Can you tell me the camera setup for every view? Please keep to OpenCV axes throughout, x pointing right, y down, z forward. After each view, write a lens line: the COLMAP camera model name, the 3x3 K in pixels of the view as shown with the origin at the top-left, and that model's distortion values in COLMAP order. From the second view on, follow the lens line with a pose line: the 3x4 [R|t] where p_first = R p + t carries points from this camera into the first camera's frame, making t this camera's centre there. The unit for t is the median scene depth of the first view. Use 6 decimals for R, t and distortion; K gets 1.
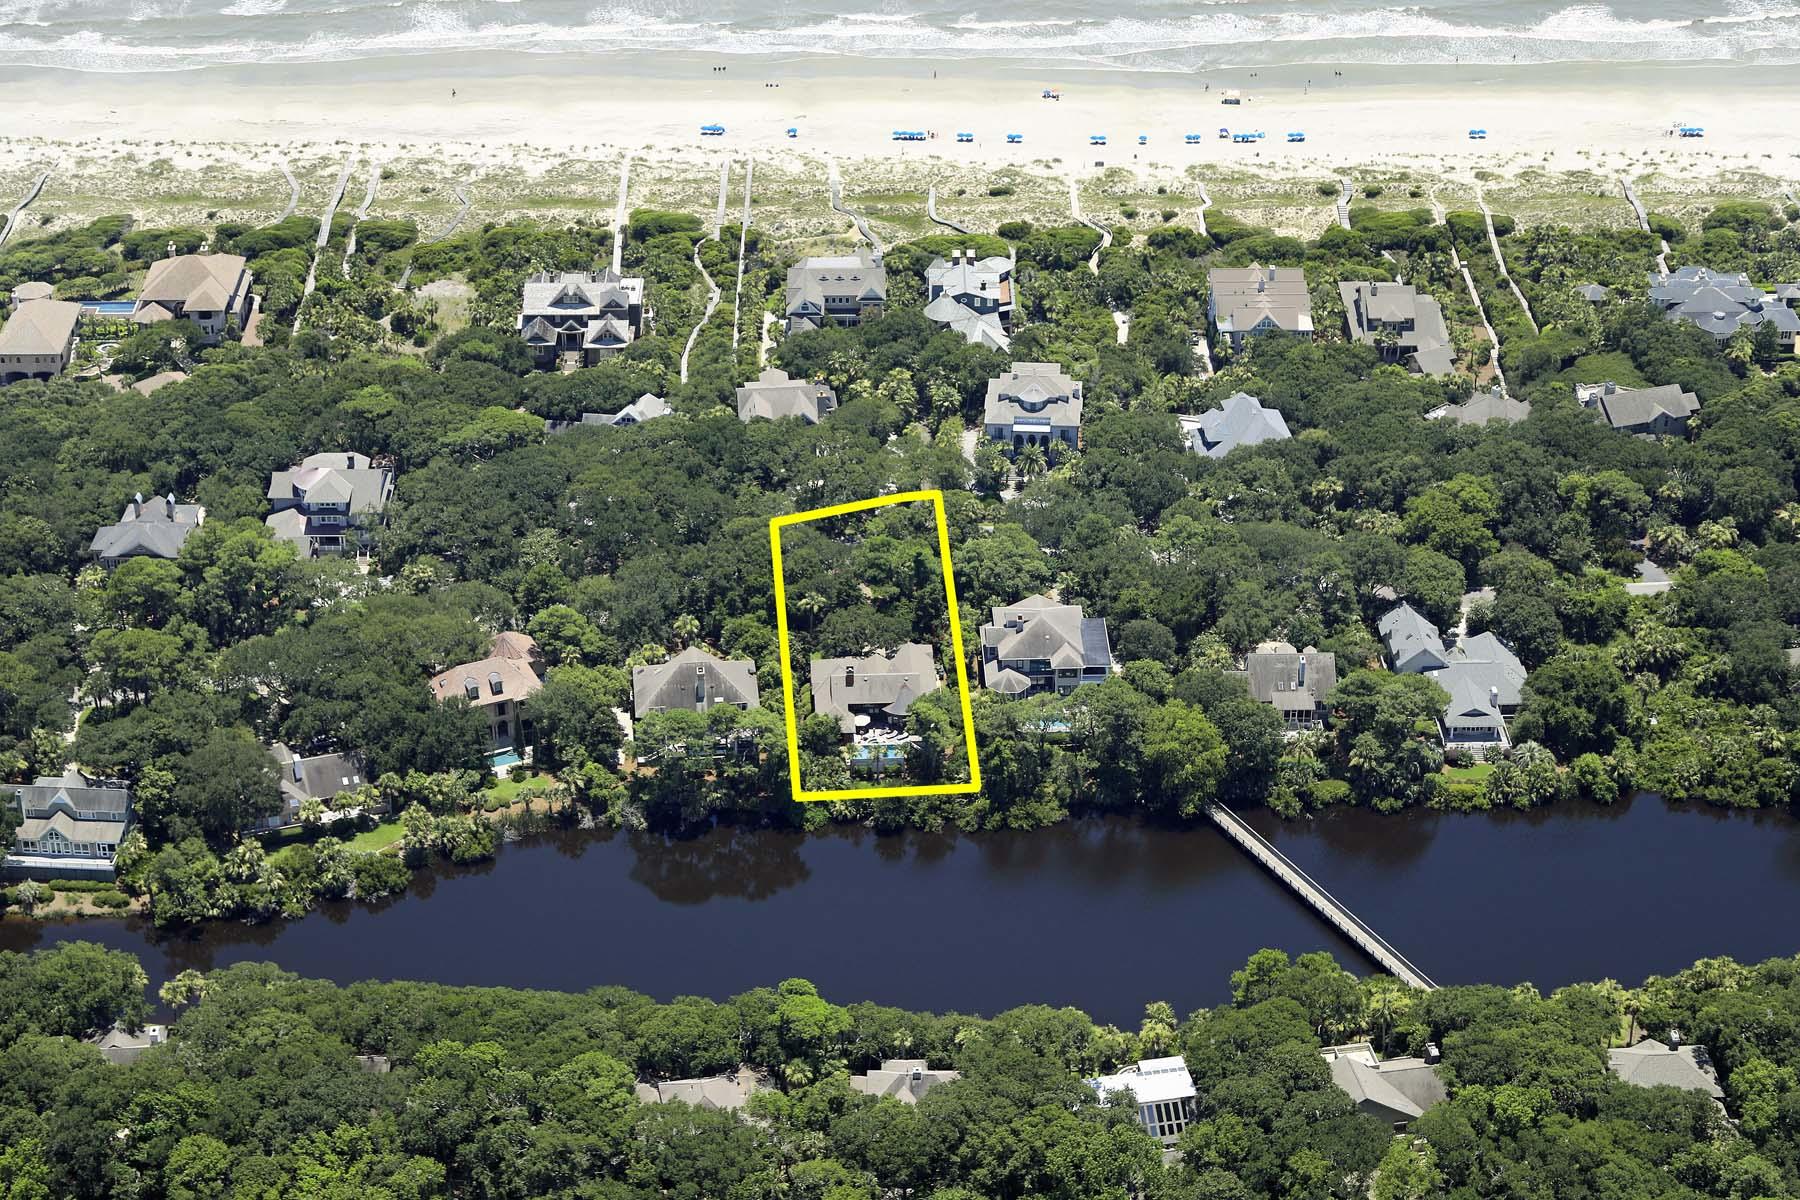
lens RADIAL K [[3483.1, 0, 900.0], [0, 3483.1, 600.0], [0, 0, 1]] dist [-0.017149, -0.018577]
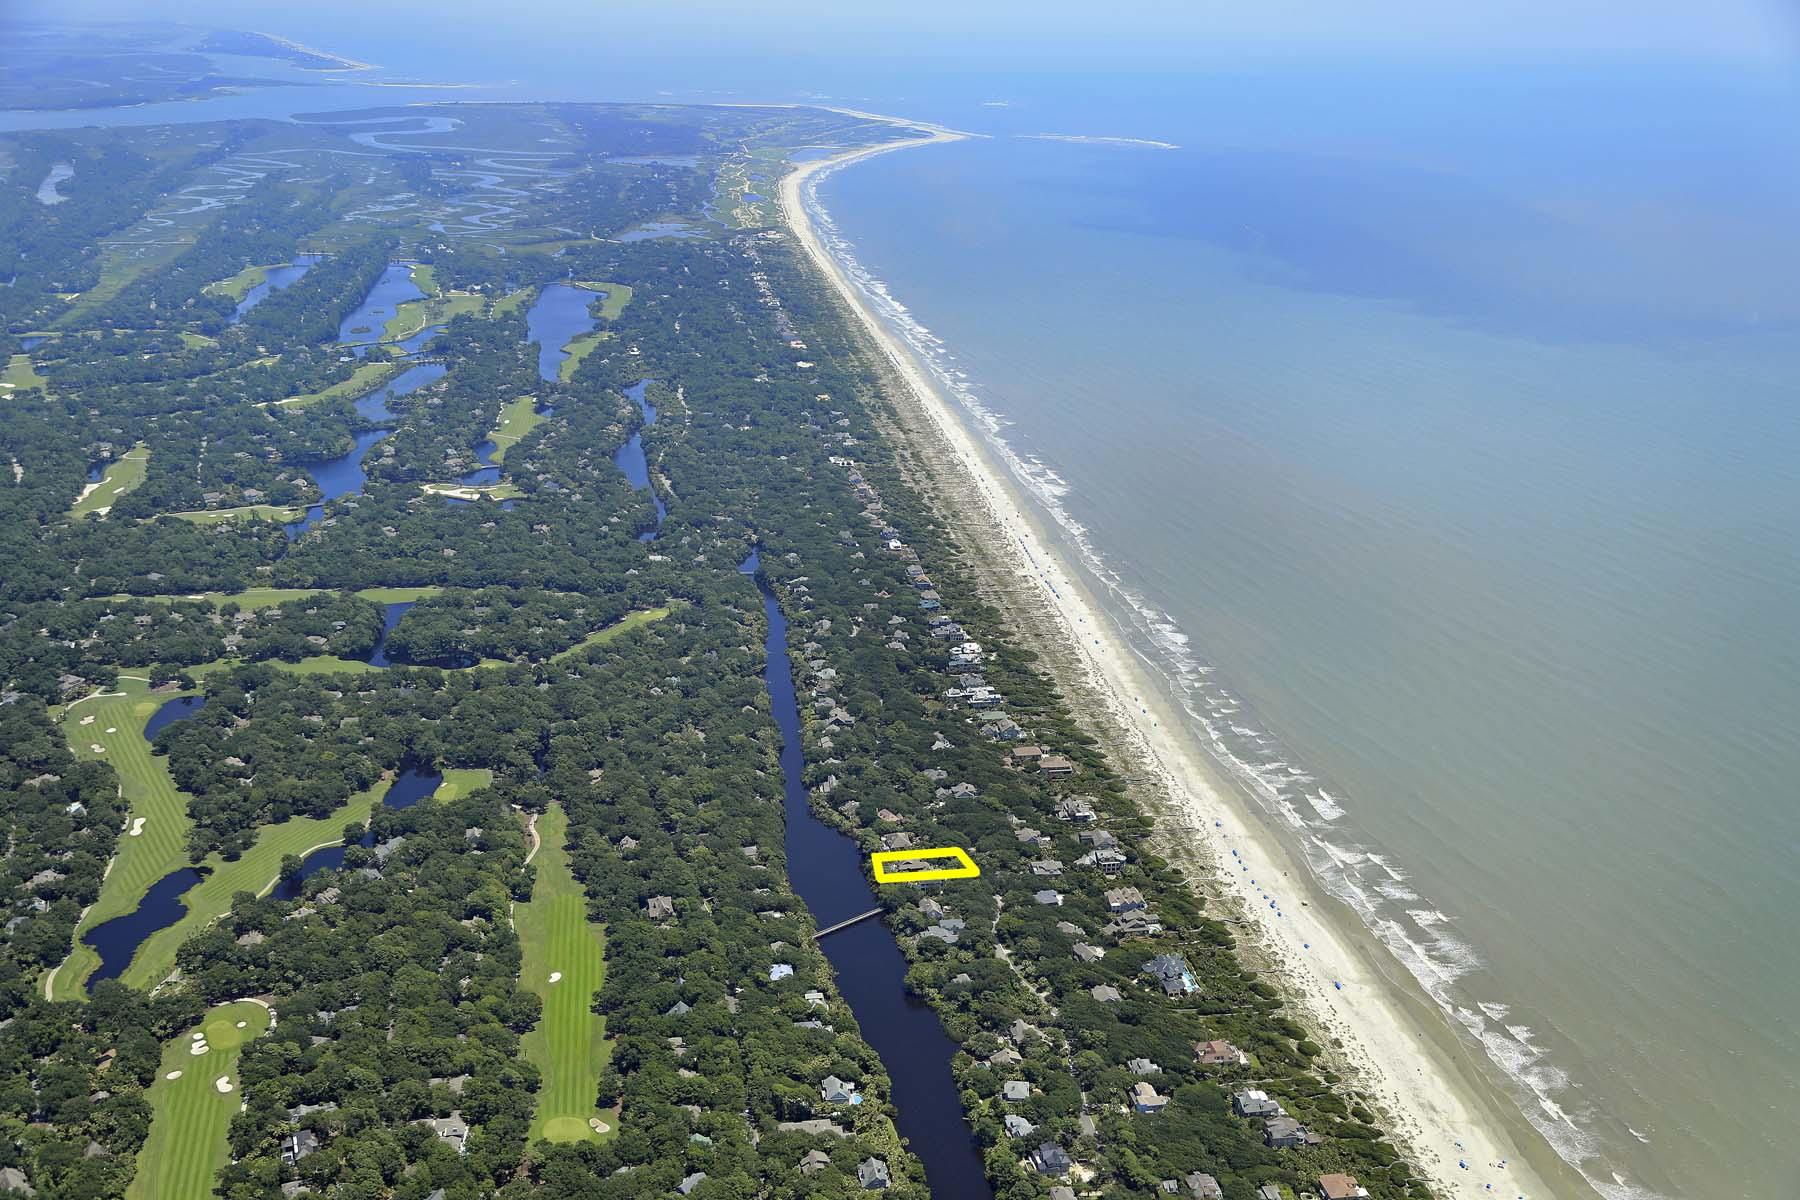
lens RADIAL K [[1686.2, 0, 900.0], [0, 1686.2, 600.0], [0, 0, 1]] dist [0.003125, 0.008884]
pose [[0.173261, 0.341085, -0.923927, 1.838801], [-0.525939, 0.825196, 0.206009, -0.677078], [0.832688, 0.450236, 0.322365, 0.165252]]
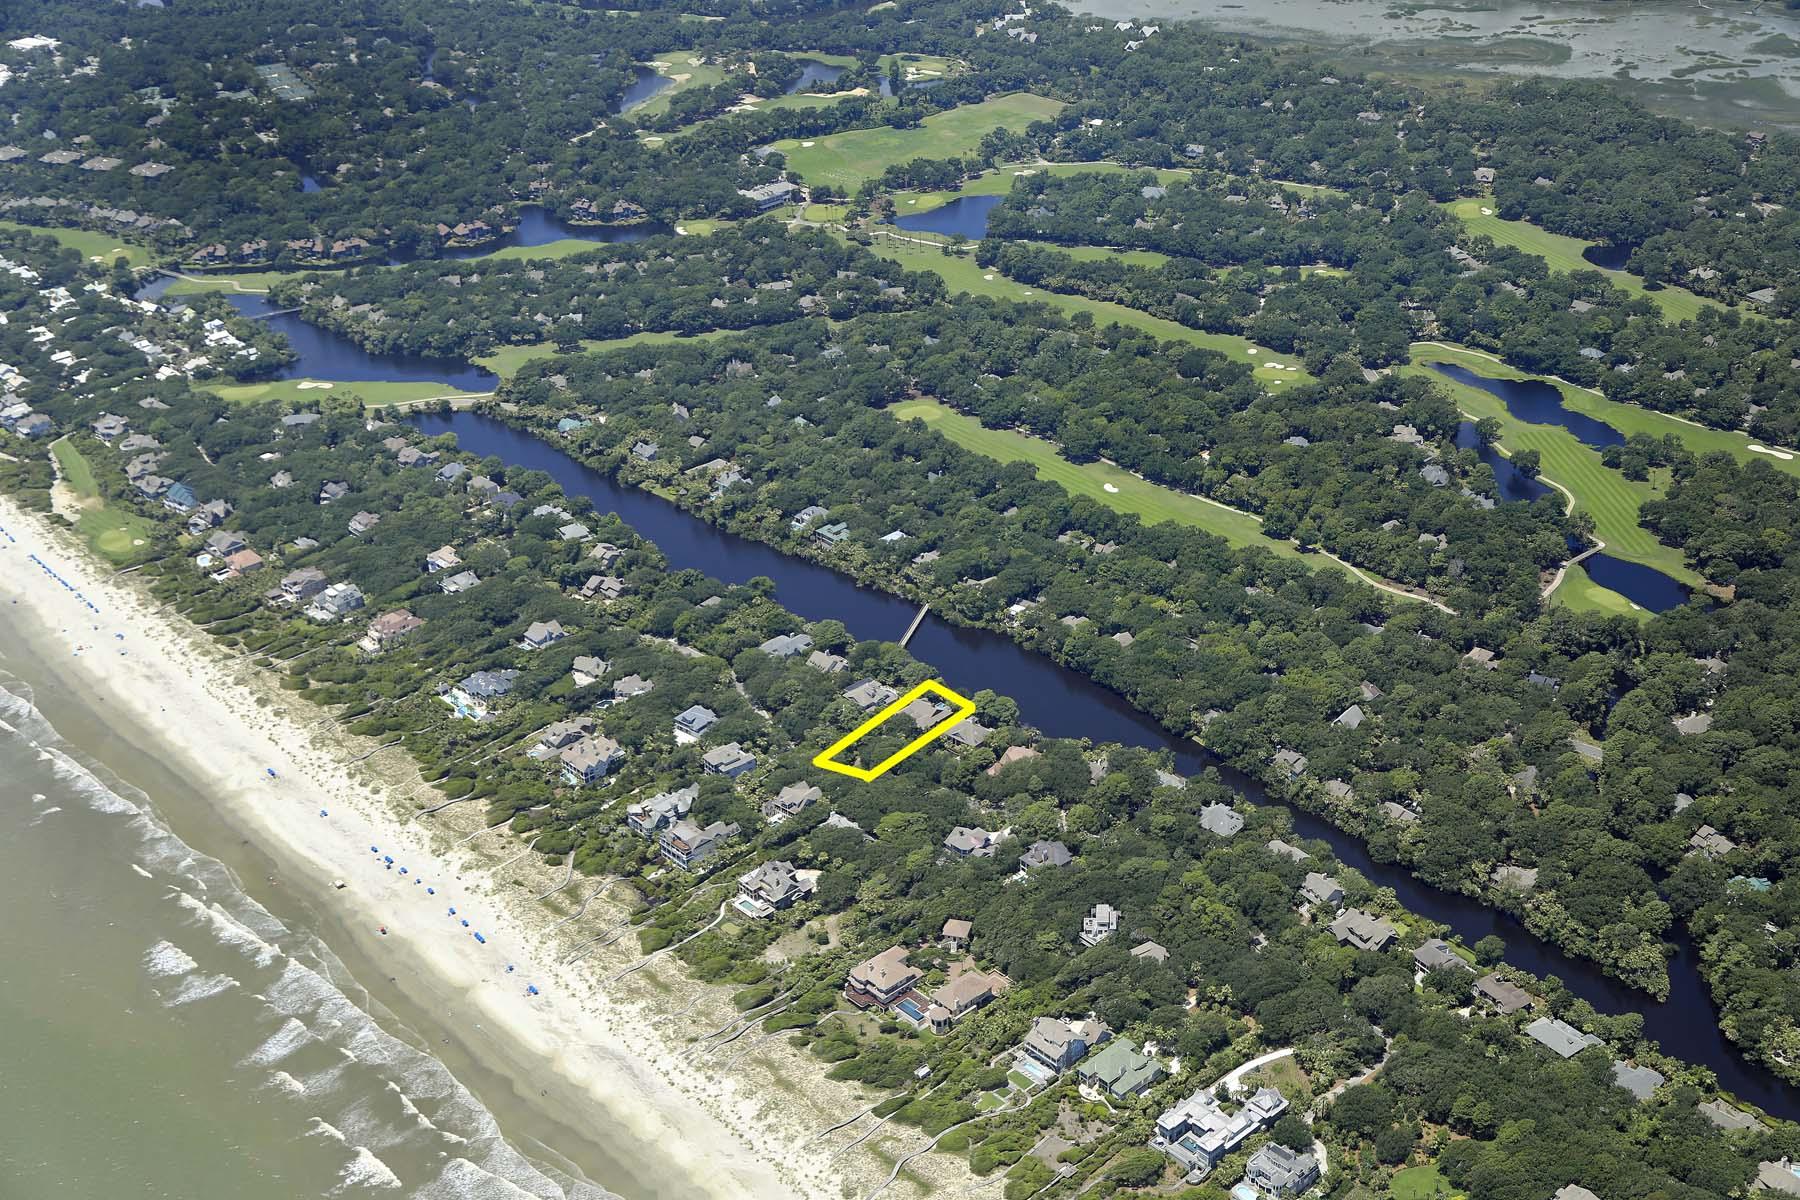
lens RADIAL K [[2232.6, 0, 900.0], [0, 2232.6, 600.0], [0, 0, 1]] dist [0.001833, -0.016386]
pose [[-0.664674, -0.344018, 0.663220, -1.204451], [0.408052, 0.576448, 0.707956, -1.365145], [-0.625861, 0.741188, -0.242772, 1.400531]]
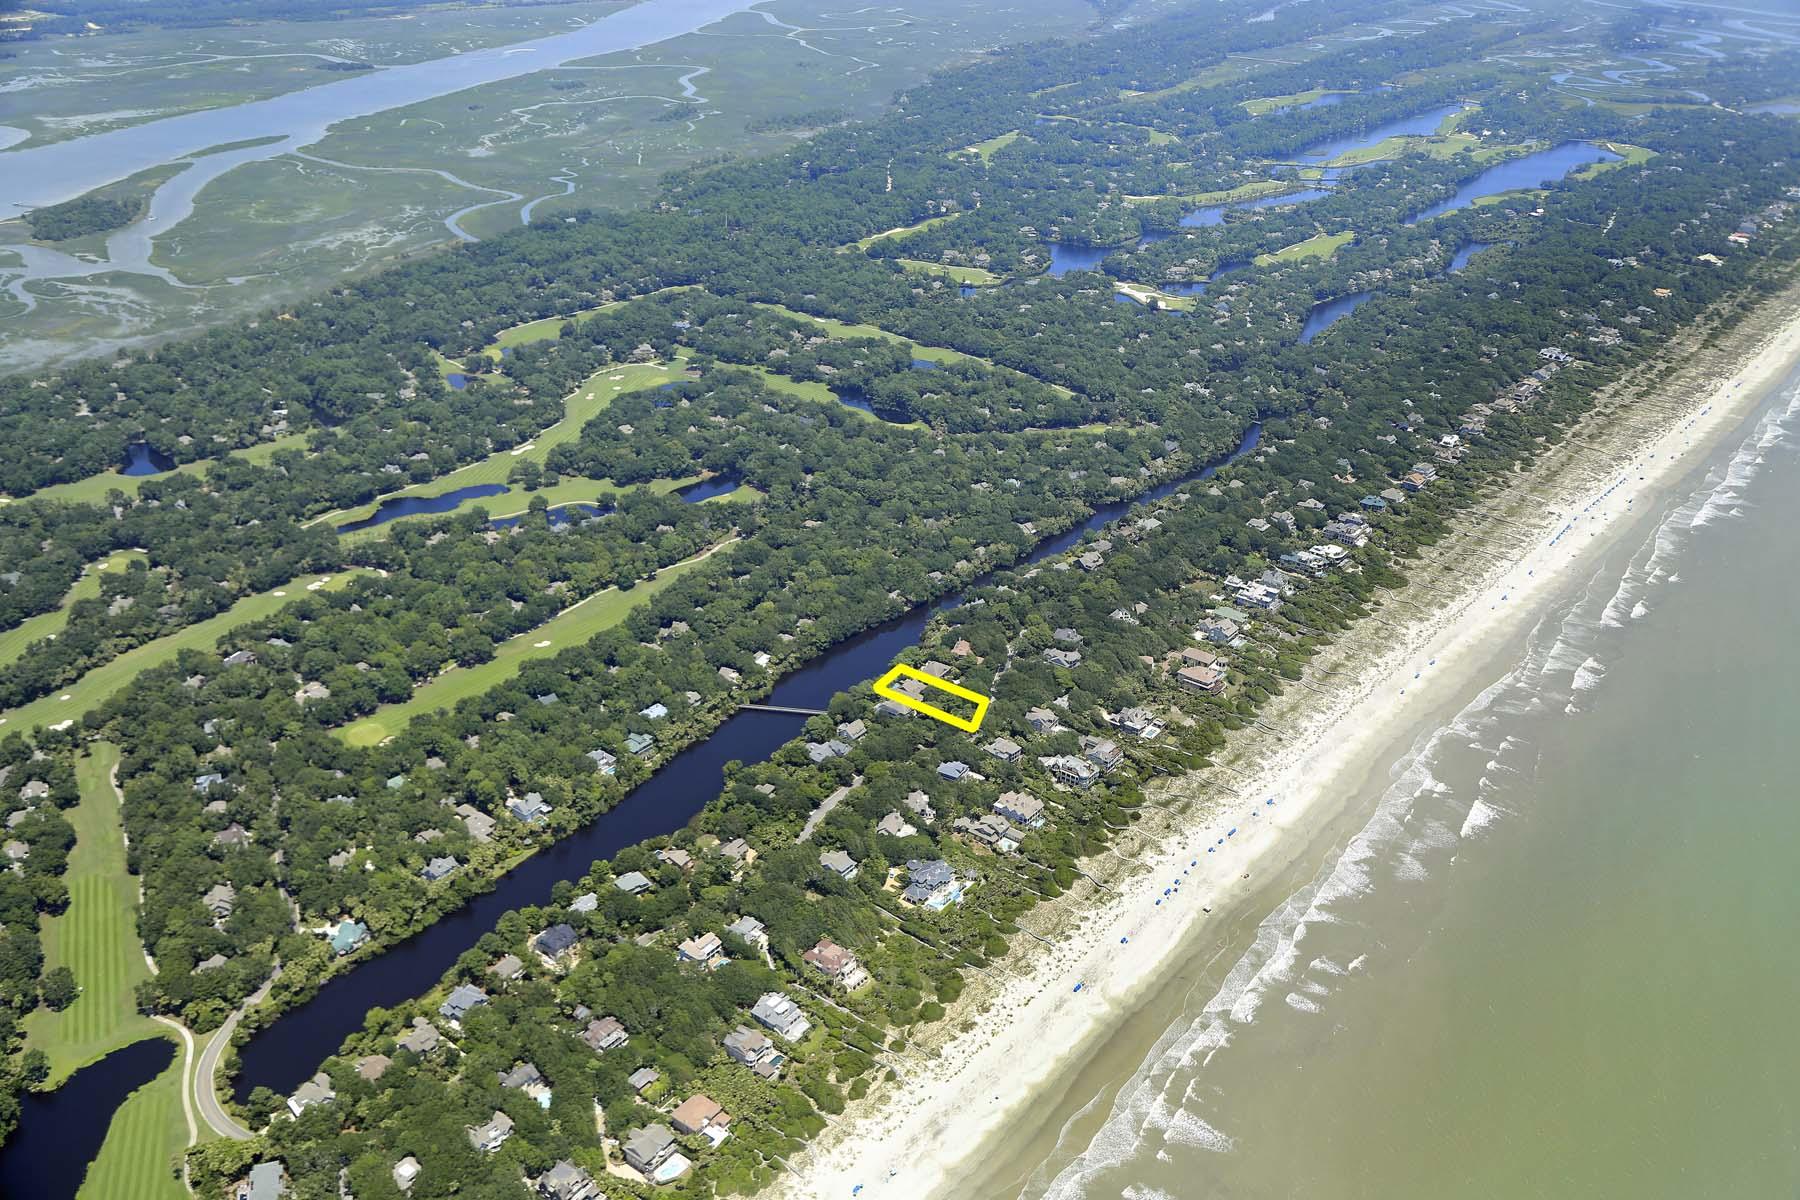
lens RADIAL K [[1596.1, 0, 900.0], [0, 1596.1, 600.0], [0, 0, 1]] dist [0.006977, 0.002055]
pose [[-0.608712, 0.341921, -0.715933, 1.332669], [-0.424754, 0.621718, 0.658066, -1.289614], [0.670115, 0.704668, -0.233215, 1.364774]]
